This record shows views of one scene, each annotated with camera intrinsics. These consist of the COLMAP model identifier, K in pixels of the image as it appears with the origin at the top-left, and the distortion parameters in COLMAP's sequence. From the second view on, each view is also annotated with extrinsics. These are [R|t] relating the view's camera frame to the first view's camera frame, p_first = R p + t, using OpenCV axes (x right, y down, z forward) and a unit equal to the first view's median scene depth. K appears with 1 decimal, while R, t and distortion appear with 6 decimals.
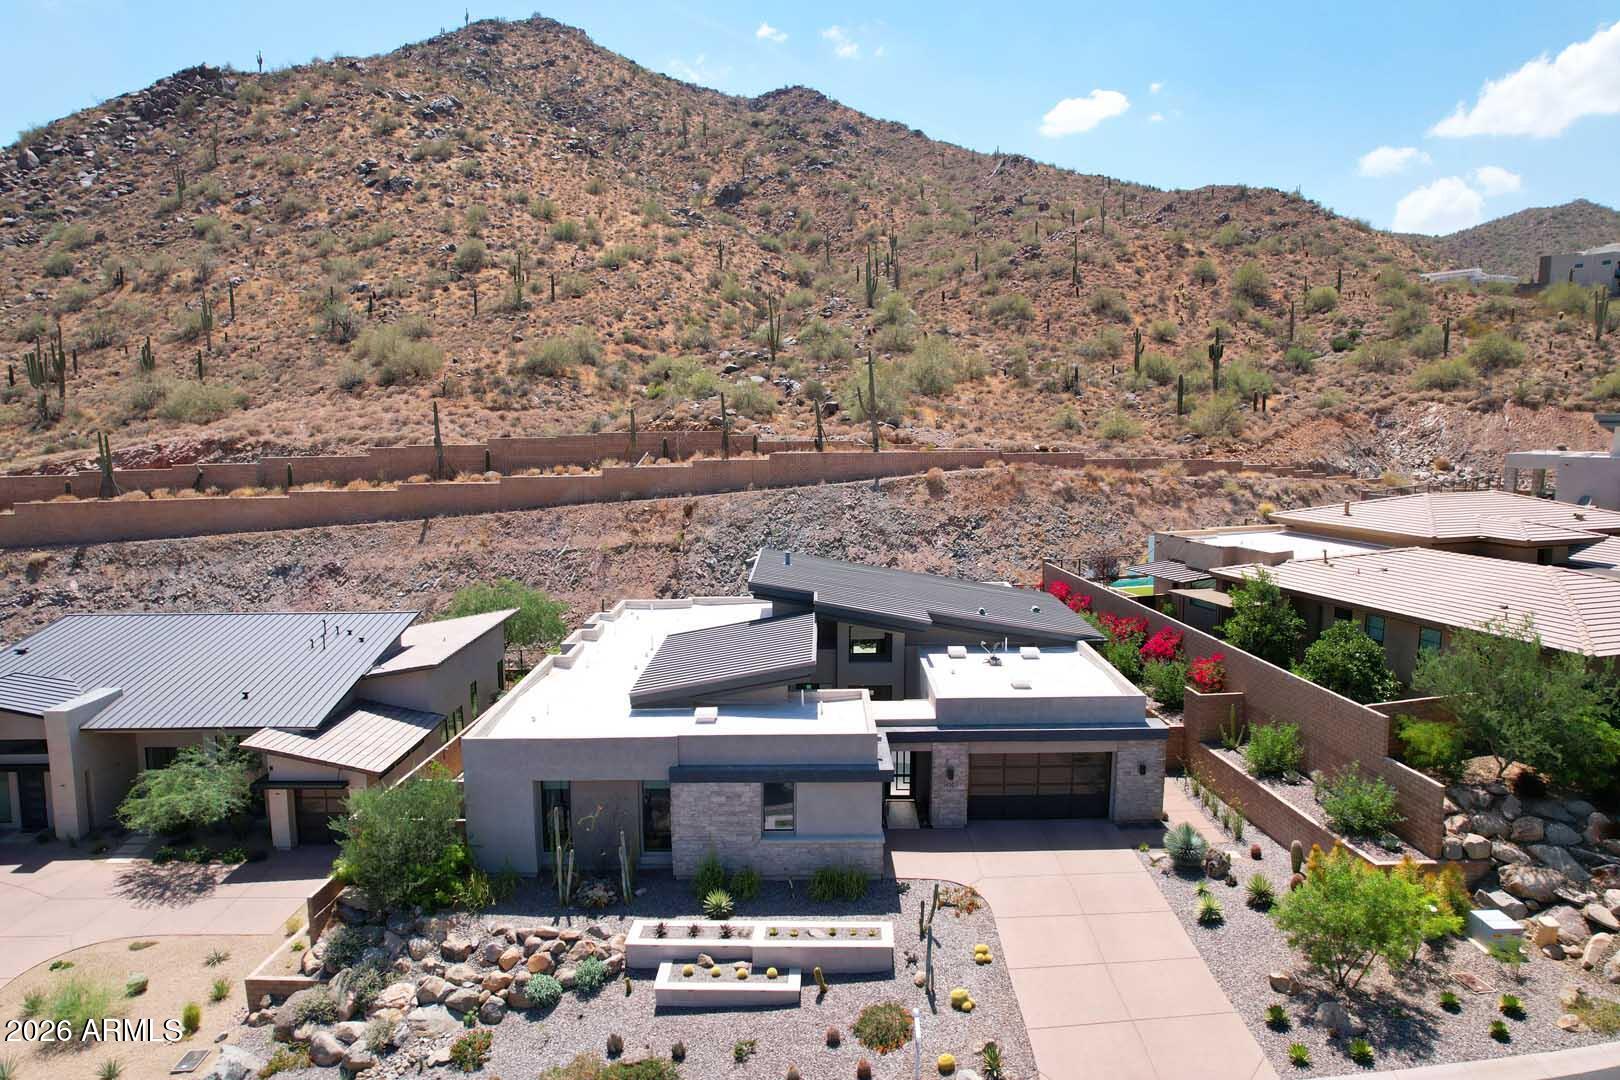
lens RADIAL K [[1035.8, 0, 809.3], [0, 1035.8, 541.2], [0, 0, 1]] dist [-0.074341, 0.065137]
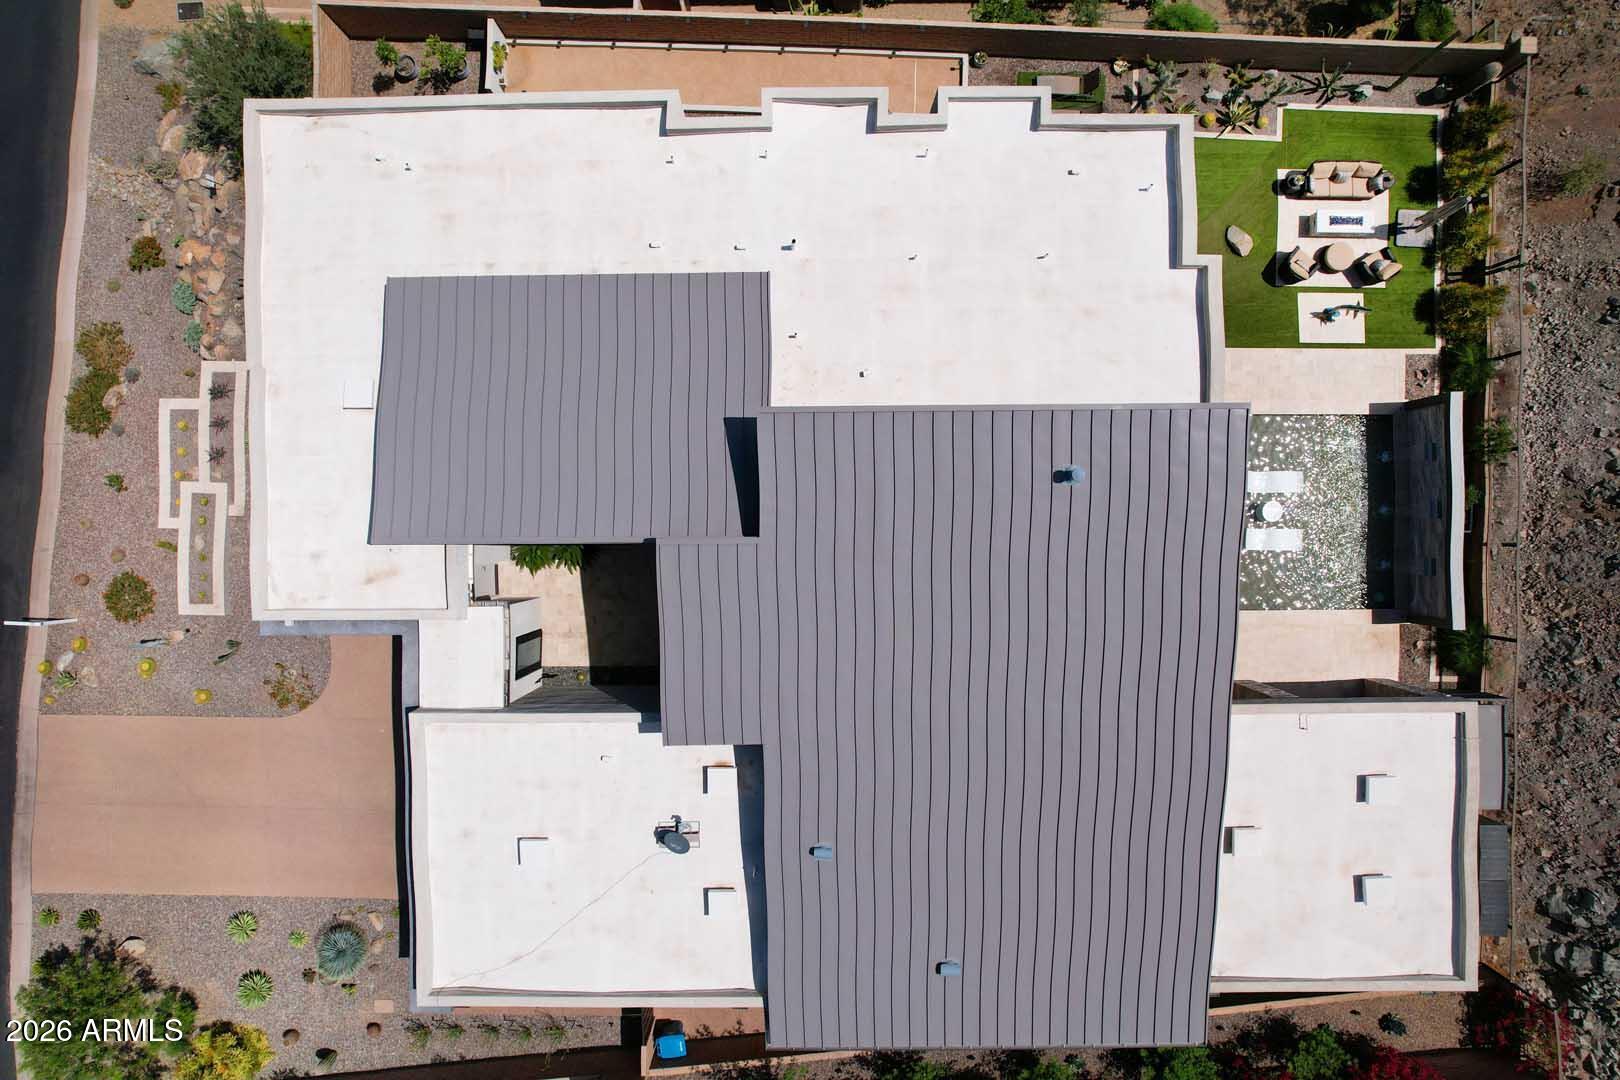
lens RADIAL K [[1035.8, 0, 821.3], [0, 1035.8, 545.0], [0, 0, 1]] dist [-0.074341, 0.065137]
pose [[0.017418, 0.999463, 0.027762, -0.003376], [-0.119978, -0.025477, 0.992450, -0.268305], [0.992624, -0.020617, 0.119469, 0.555316]]
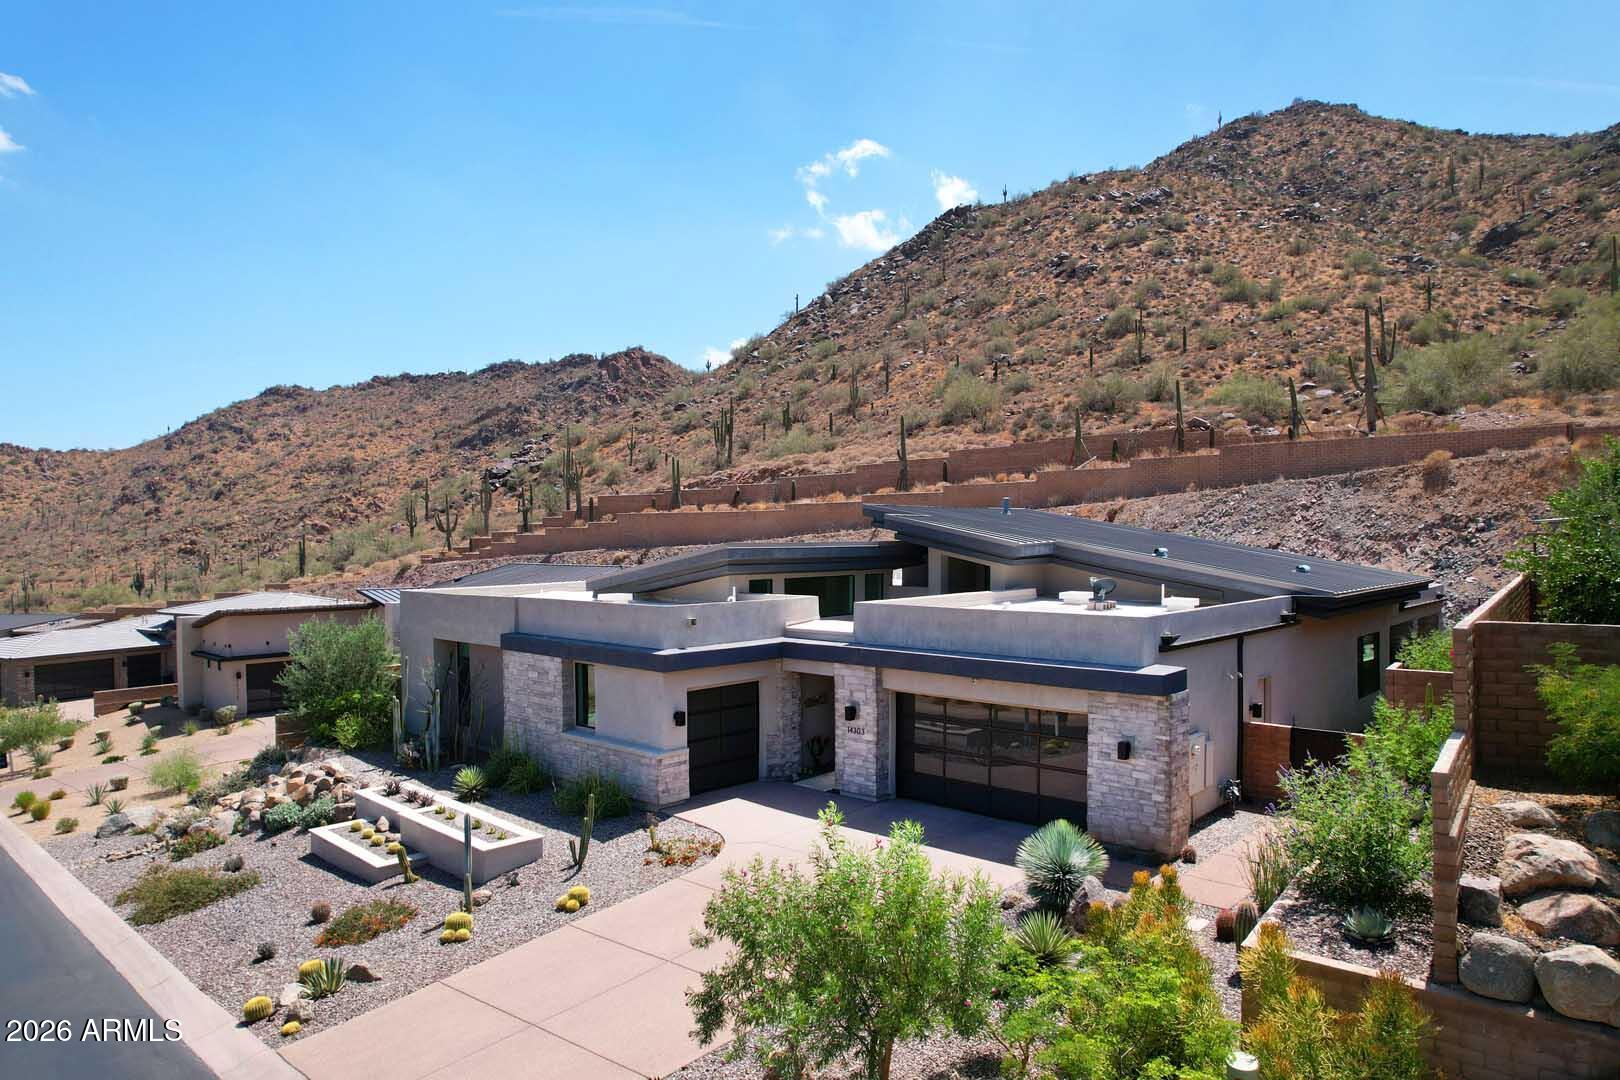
lens RADIAL K [[1035.8, 0, 811.1], [0, 1035.8, 540.0], [0, 0, 1]] dist [-0.074341, 0.065137]
pose [[0.737153, 0.009323, -0.675661, 0.263342], [-0.087299, 0.992839, -0.081544, 0.078425], [0.670063, 0.119095, 0.732689, 0.216628]]
